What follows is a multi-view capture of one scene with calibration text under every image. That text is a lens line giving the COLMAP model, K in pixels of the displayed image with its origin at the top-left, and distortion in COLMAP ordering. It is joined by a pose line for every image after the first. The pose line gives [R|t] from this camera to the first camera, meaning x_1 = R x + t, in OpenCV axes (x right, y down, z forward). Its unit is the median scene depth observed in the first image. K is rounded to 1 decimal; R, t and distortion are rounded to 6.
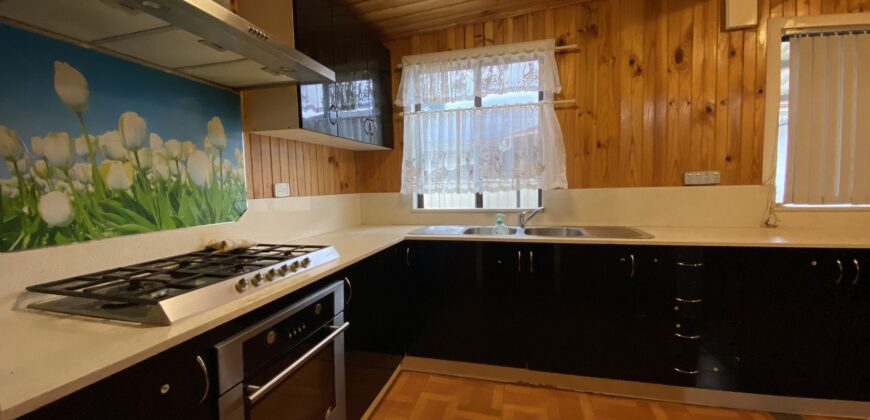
lens RADIAL K [[348.1, 0, 437.9], [0, 348.1, 210.5], [0, 0, 1]] dist [-0.004457, -0.000408]
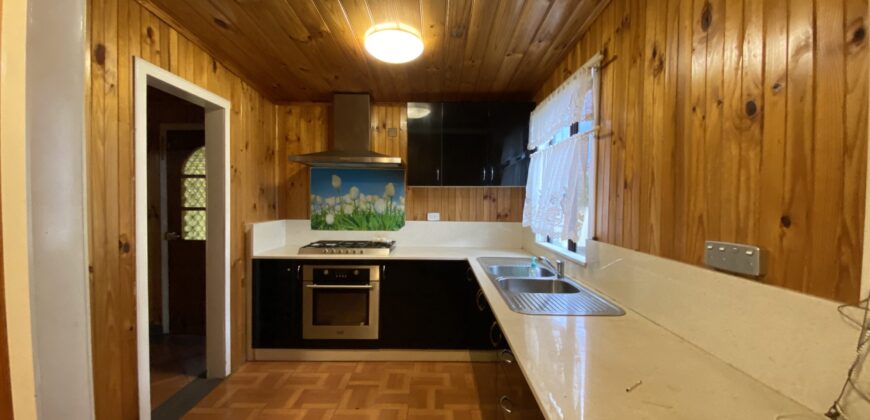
lens RADIAL K [[348.1, 0, 442.4], [0, 348.1, 207.9], [0, 0, 1]] dist [-0.004457, -0.000408]
pose [[0.268629, 0.050718, -0.961907, 1.732420], [-0.089889, 0.995575, 0.027390, -0.217181], [0.959040, 0.079107, 0.272000, 0.791342]]
